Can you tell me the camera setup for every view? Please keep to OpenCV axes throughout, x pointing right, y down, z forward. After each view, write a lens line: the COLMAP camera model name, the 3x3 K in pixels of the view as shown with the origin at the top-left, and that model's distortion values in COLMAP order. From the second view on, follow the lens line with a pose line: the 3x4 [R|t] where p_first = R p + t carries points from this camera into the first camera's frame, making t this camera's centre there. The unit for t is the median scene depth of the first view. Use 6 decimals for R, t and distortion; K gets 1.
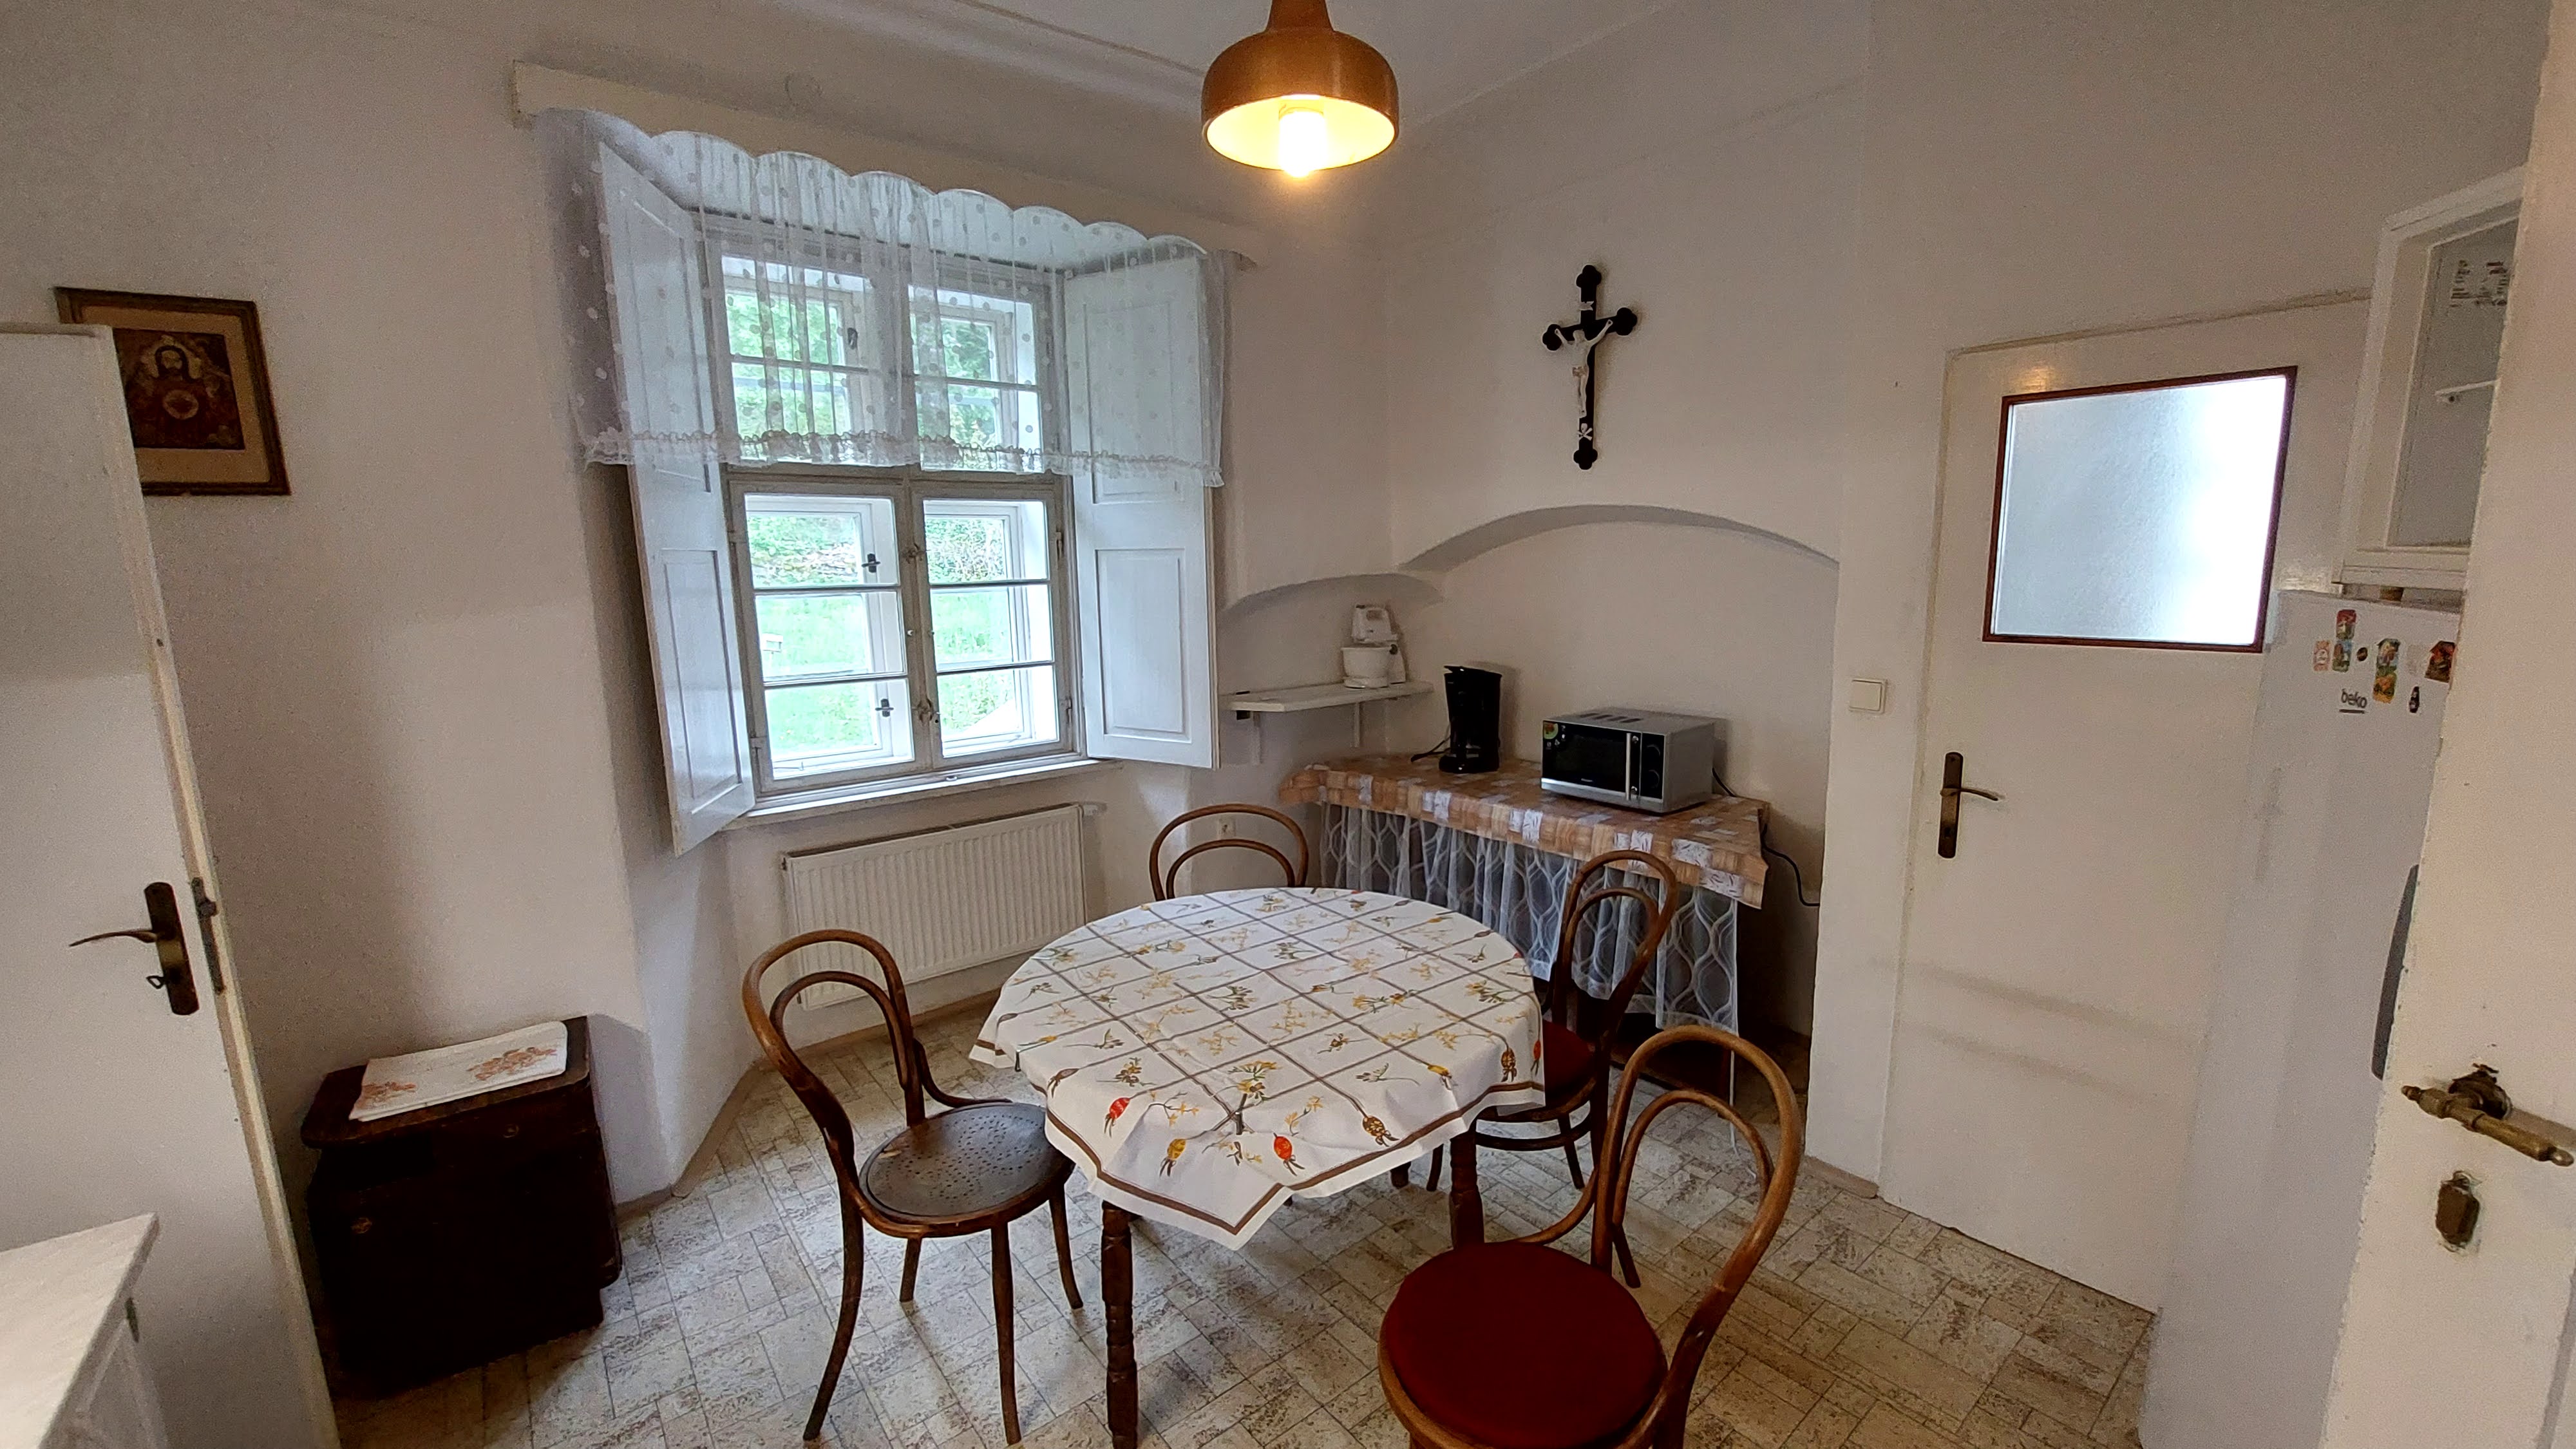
lens RADIAL K [[1034.8, 0, 1284.2], [0, 1034.8, 712.8], [0, 0, 1]] dist [-0.000590, -0.000018]
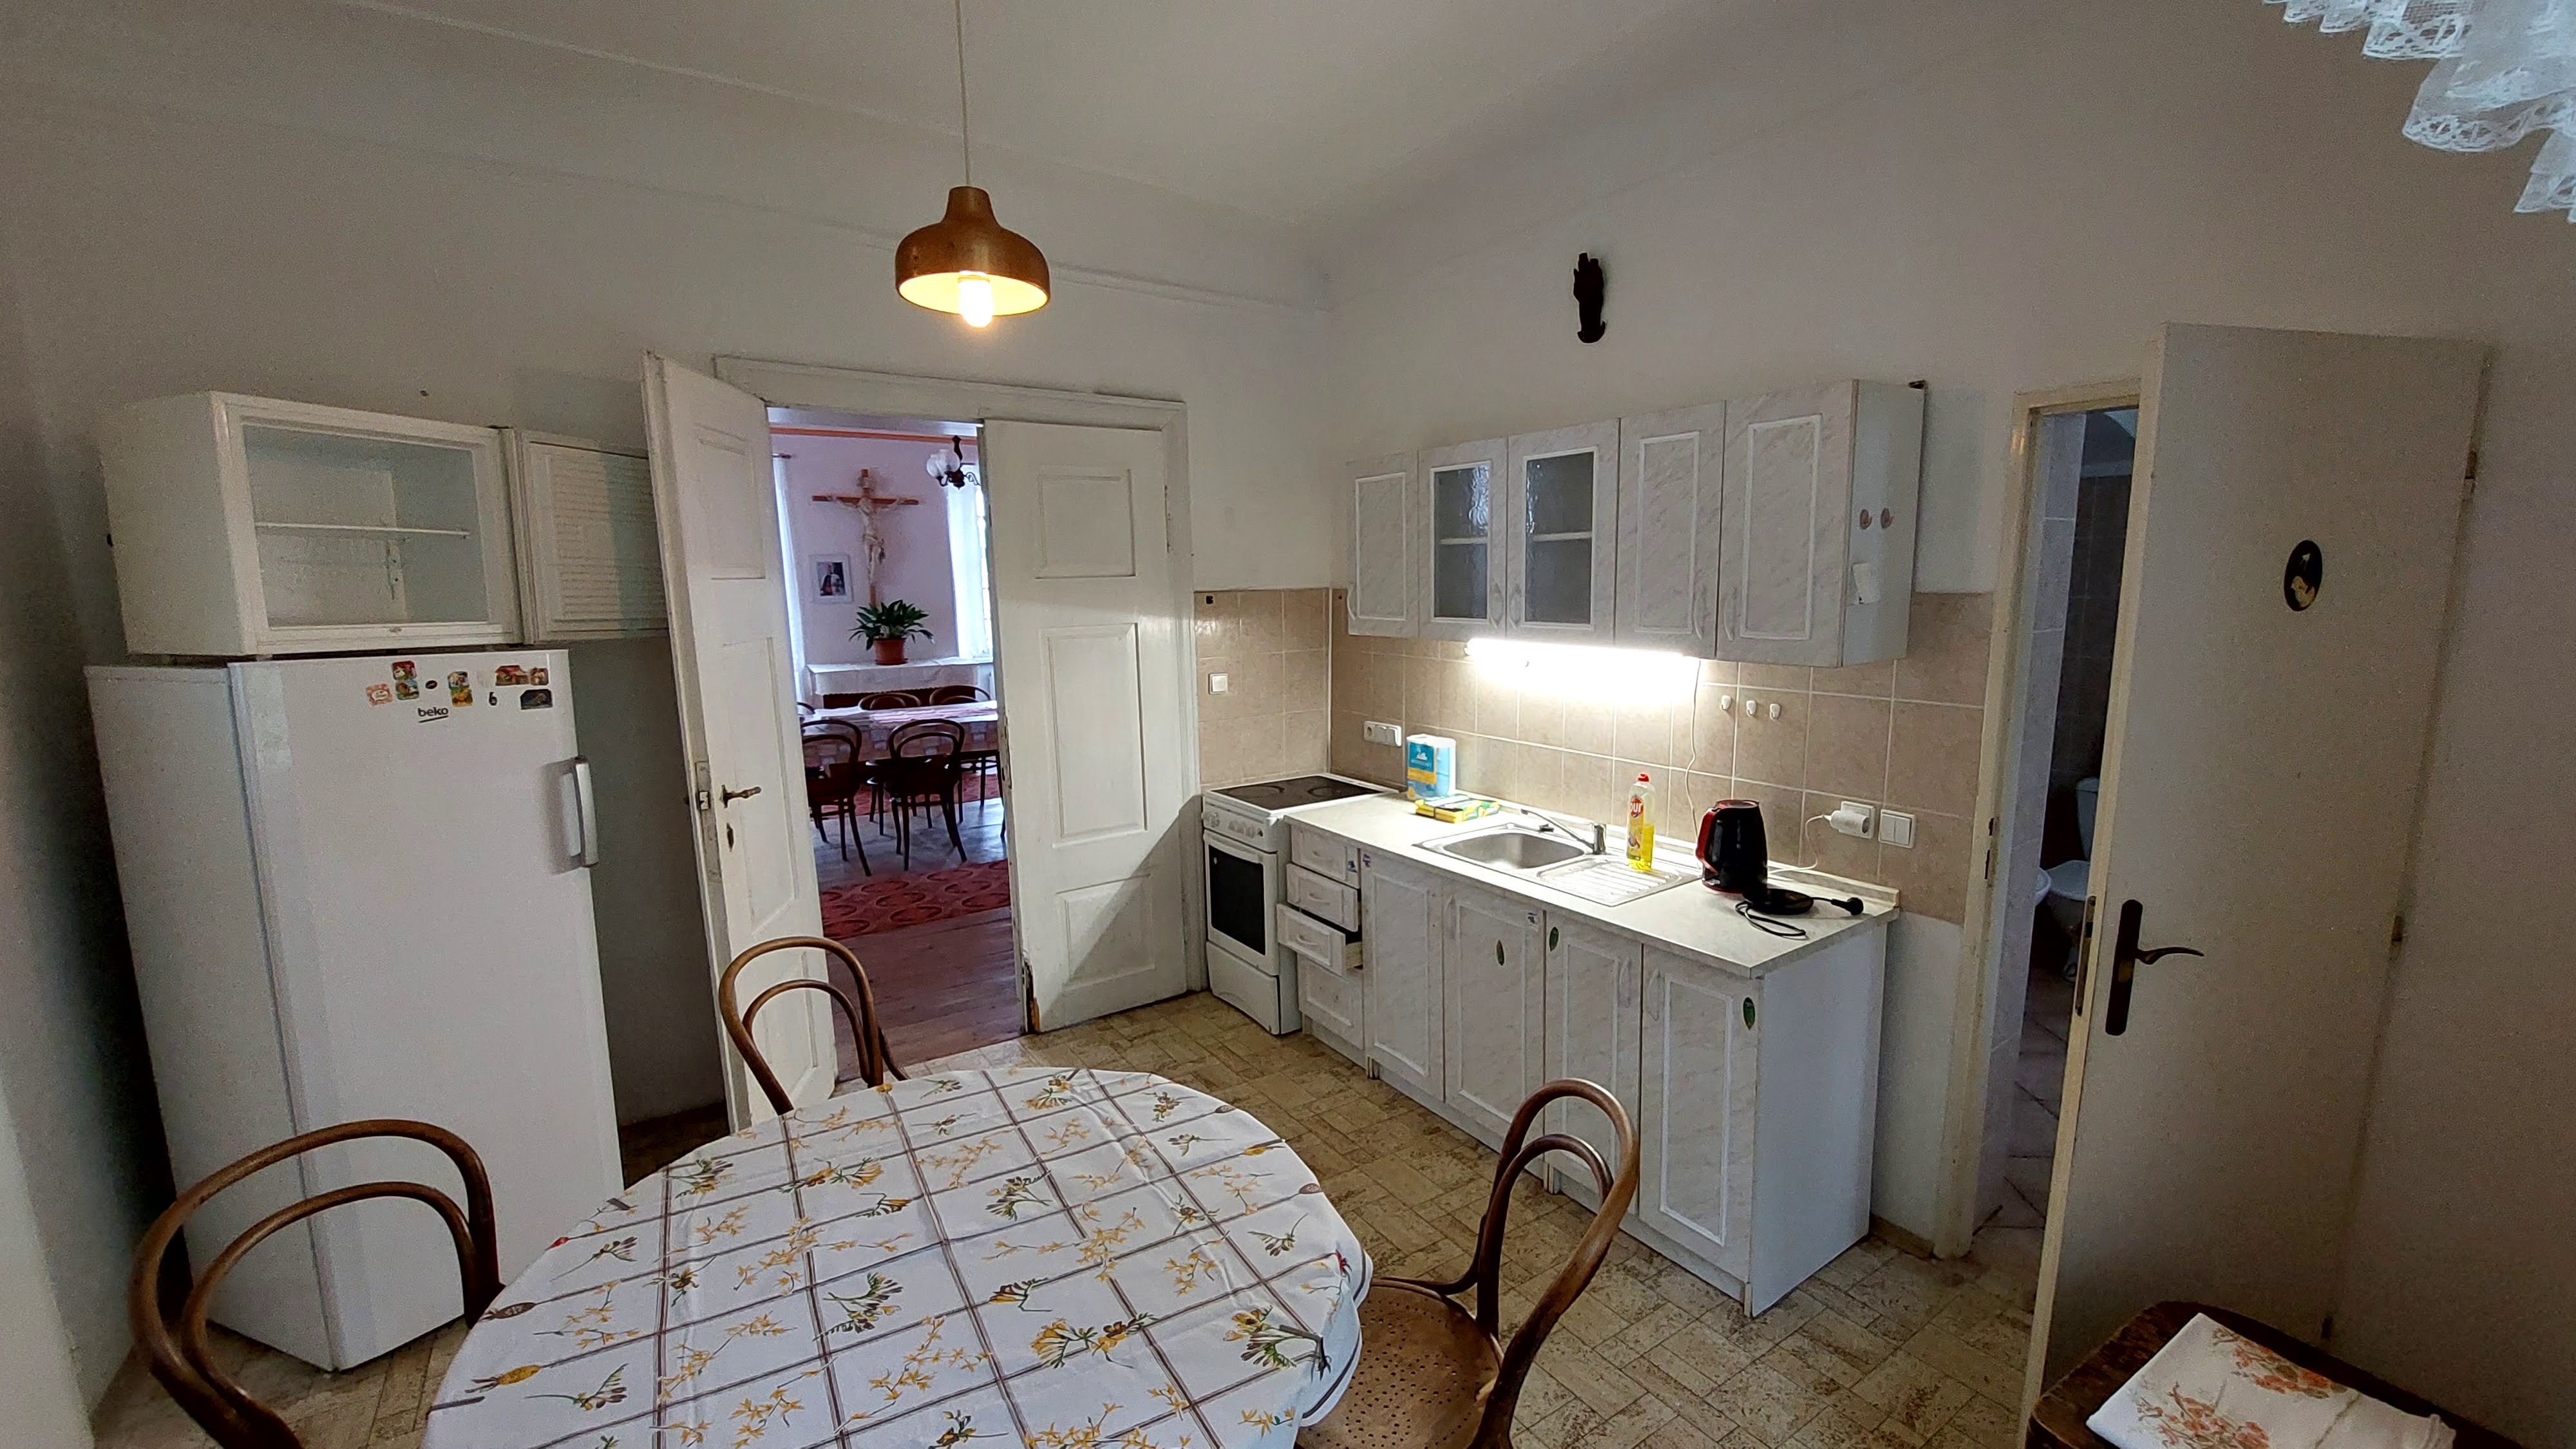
lens RADIAL K [[1034.8, 0, 1286.4], [0, 1034.8, 740.9], [0, 0, 1]] dist [-0.000590, -0.000018]
pose [[-0.994591, 0.025564, 0.100678, -0.325934], [0.054852, 0.952344, 0.300054, -0.253258], [-0.088209, 0.303953, -0.948594, 1.589675]]
